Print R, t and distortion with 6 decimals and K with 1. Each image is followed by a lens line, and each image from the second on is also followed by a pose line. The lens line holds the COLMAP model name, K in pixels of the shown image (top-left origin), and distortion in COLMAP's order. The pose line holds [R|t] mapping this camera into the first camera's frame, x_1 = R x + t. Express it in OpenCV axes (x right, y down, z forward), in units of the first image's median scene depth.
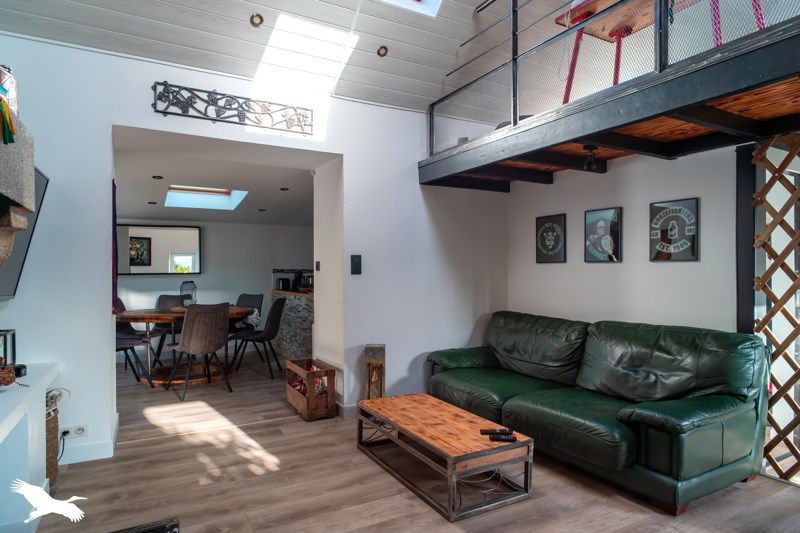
lens RADIAL K [[472.4, 0, 398.5], [0, 472.4, 267.3], [0, 0, 1]] dist [-0.002618, 0.000835]
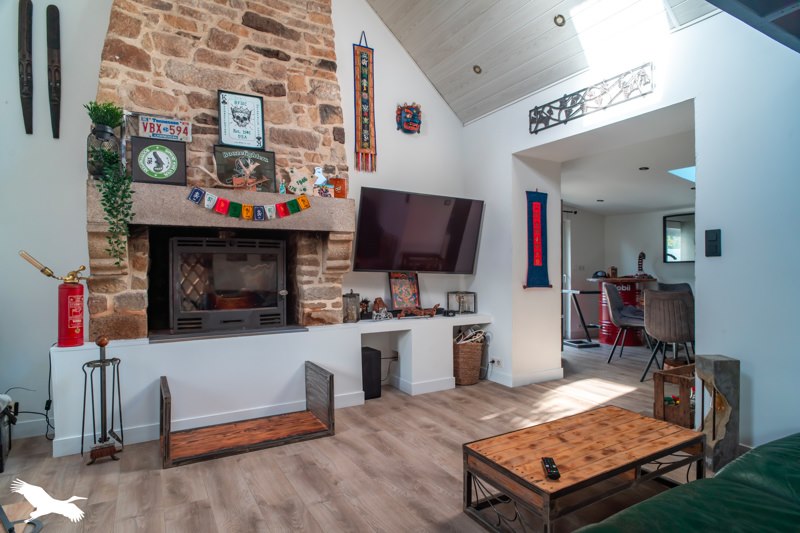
lens RADIAL K [[472.4, 0, 398.5], [0, 472.4, 267.3], [0, 0, 1]] dist [-0.002618, 0.000835]
pose [[-0.014792, 0.002141, -0.999888, 0.778475], [0.012242, 0.999923, 0.001960, 0.029959], [0.999816, -0.012212, -0.014818, 0.645743]]
